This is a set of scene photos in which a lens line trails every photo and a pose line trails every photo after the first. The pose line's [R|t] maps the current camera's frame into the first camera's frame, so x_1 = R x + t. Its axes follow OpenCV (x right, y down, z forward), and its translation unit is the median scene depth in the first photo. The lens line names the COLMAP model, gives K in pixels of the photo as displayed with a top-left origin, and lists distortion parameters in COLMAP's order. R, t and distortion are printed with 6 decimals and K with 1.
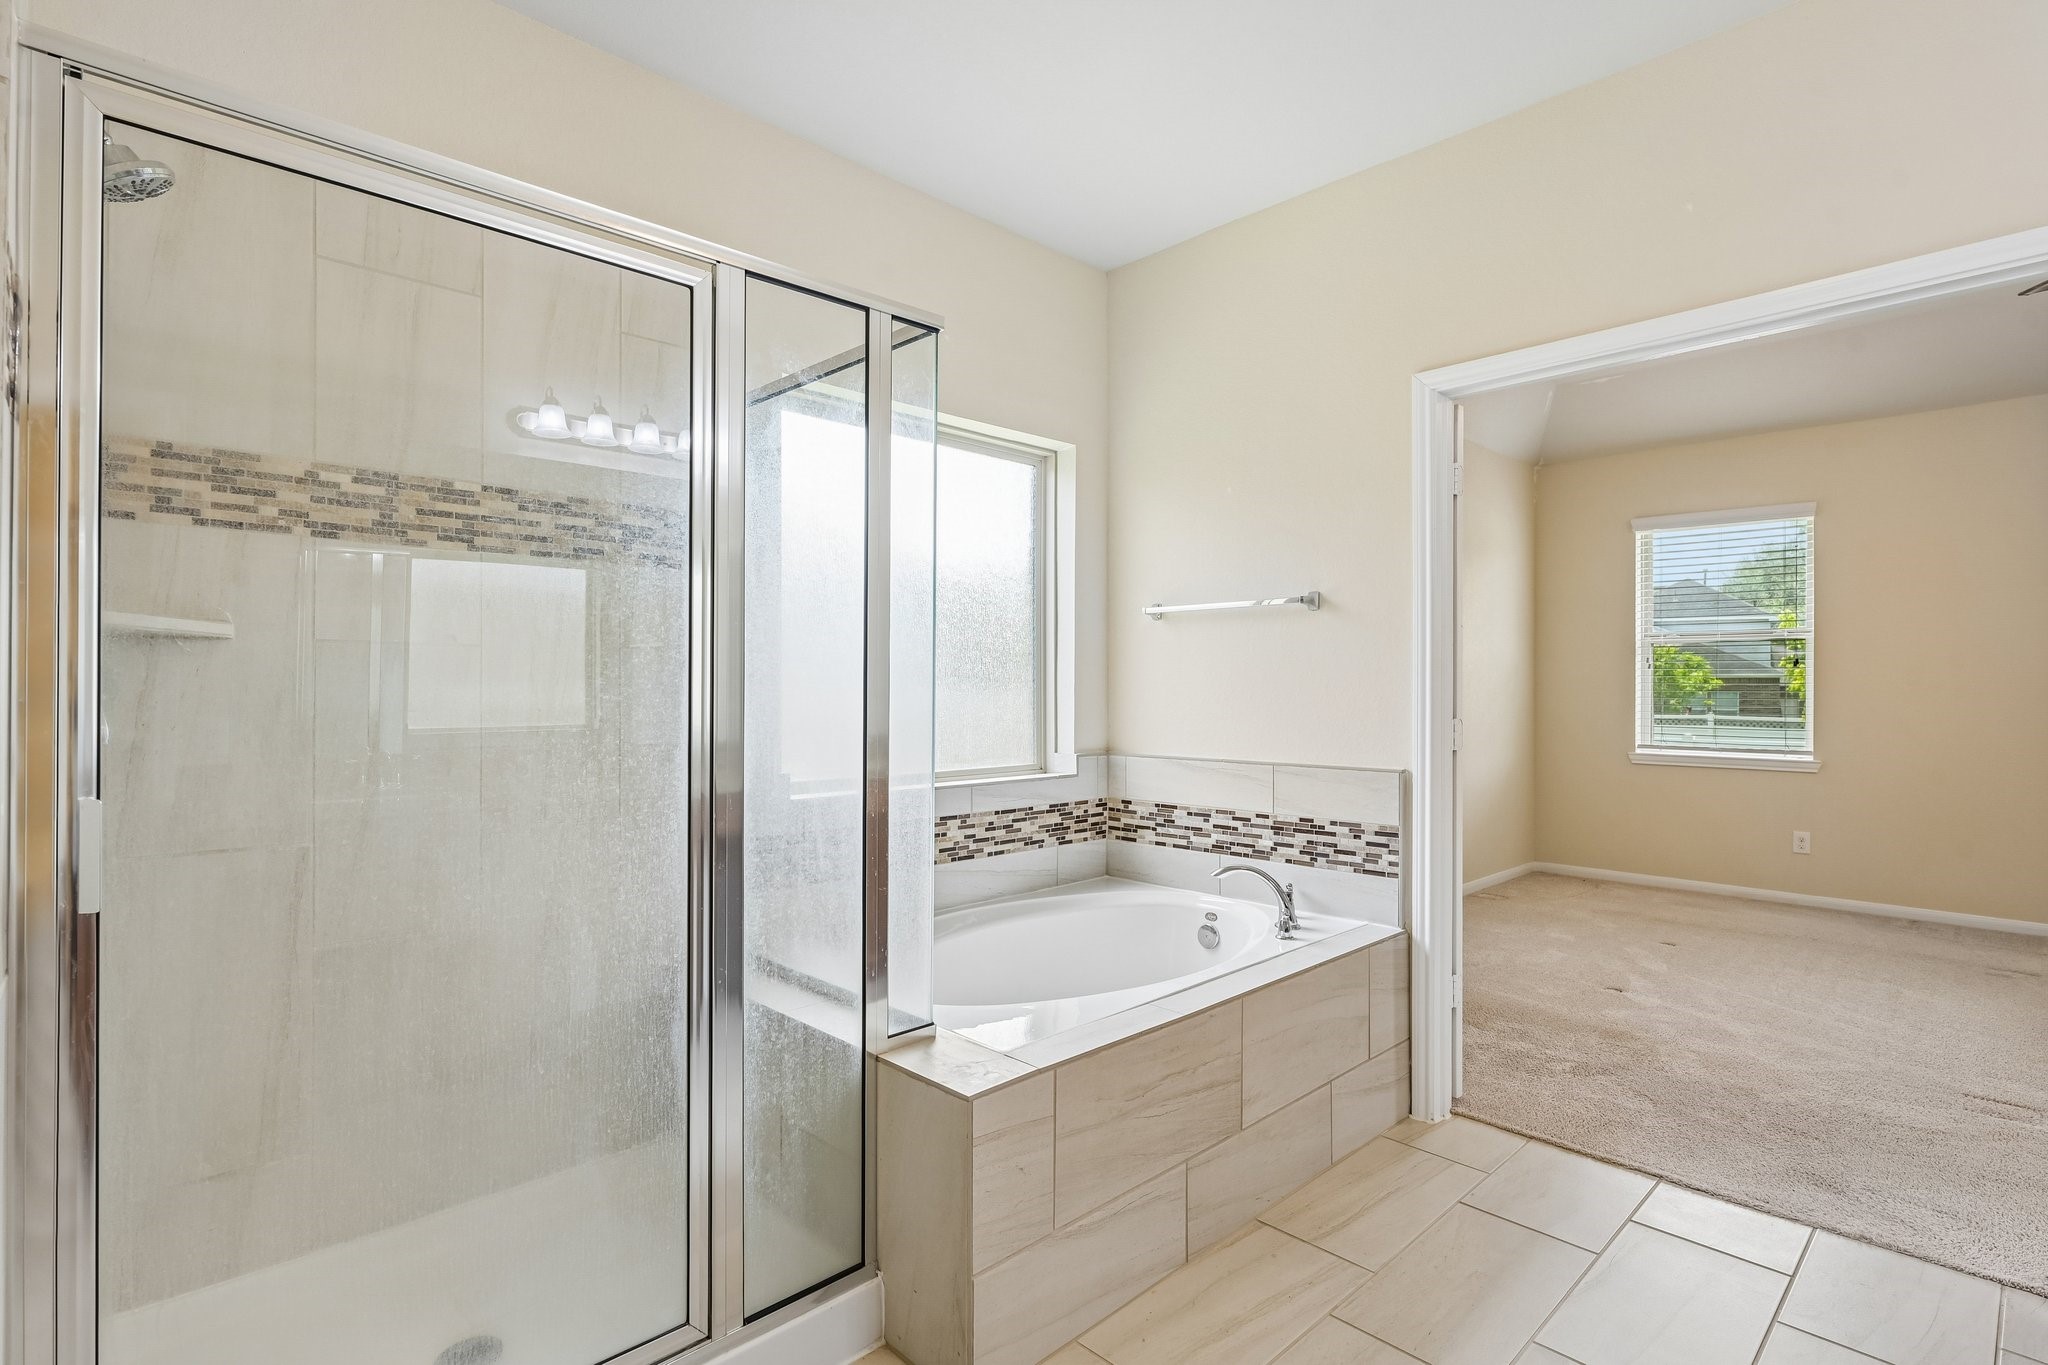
lens RADIAL K [[995.4, 0, 1018.5], [0, 995.4, 684.6], [0, 0, 1]] dist [-0.000282, 0.000407]
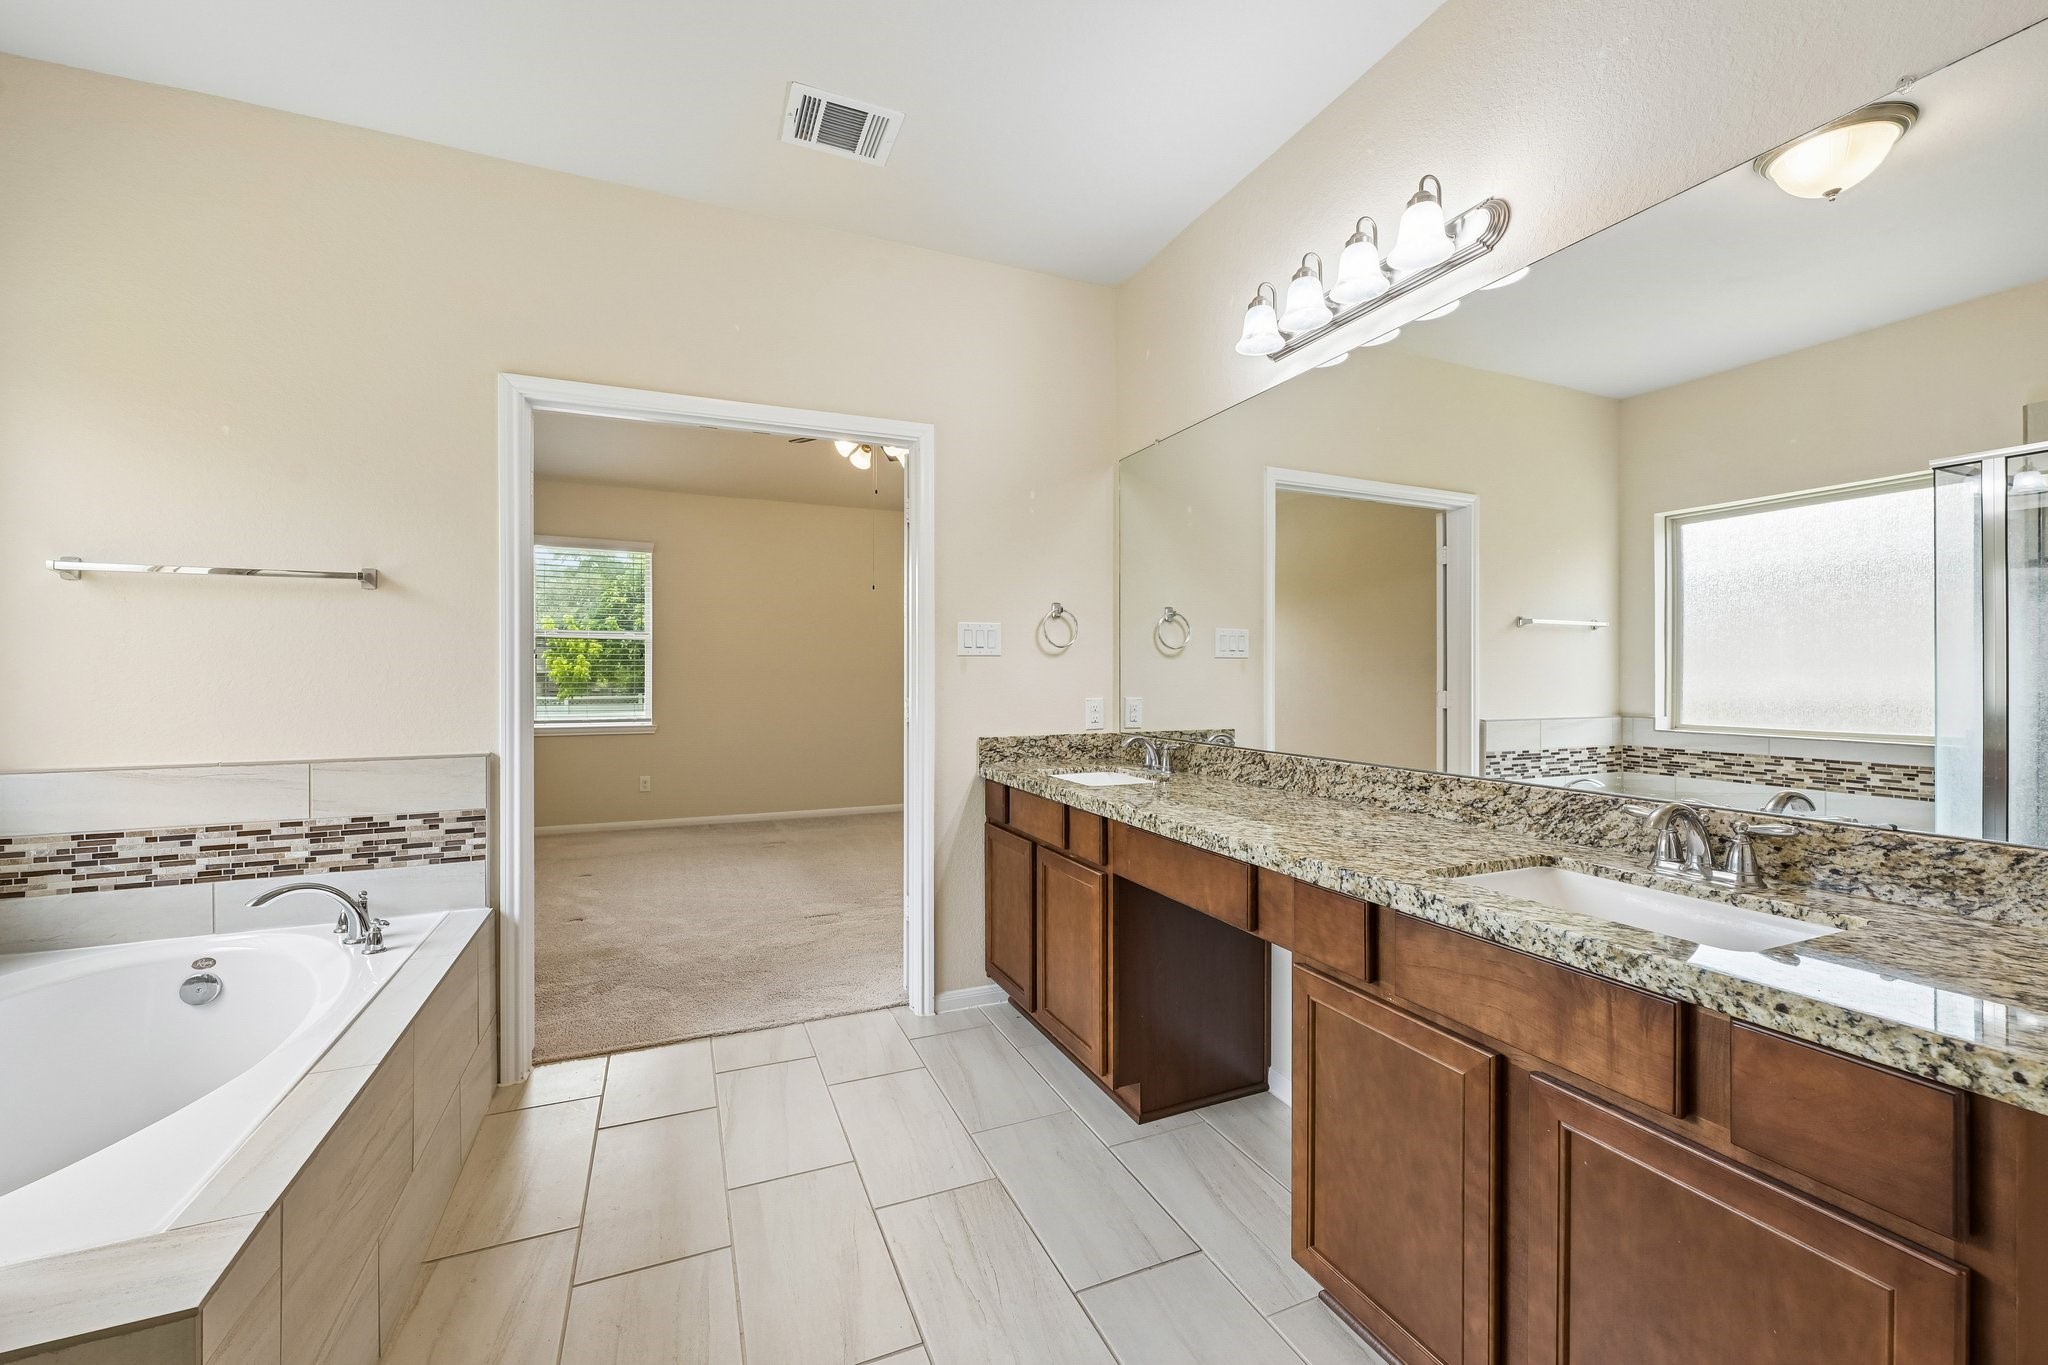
lens RADIAL K [[816.5, 0, 1024.9], [0, 816.5, 672.5], [0, 0, 1]] dist [-0.001522, 0.000194]
pose [[0.352623, 0.000838, 0.935765, -0.193353], [-0.001124, 0.999999, -0.000472, 0.001833], [-0.935765, -0.000885, 0.352623, 0.171251]]
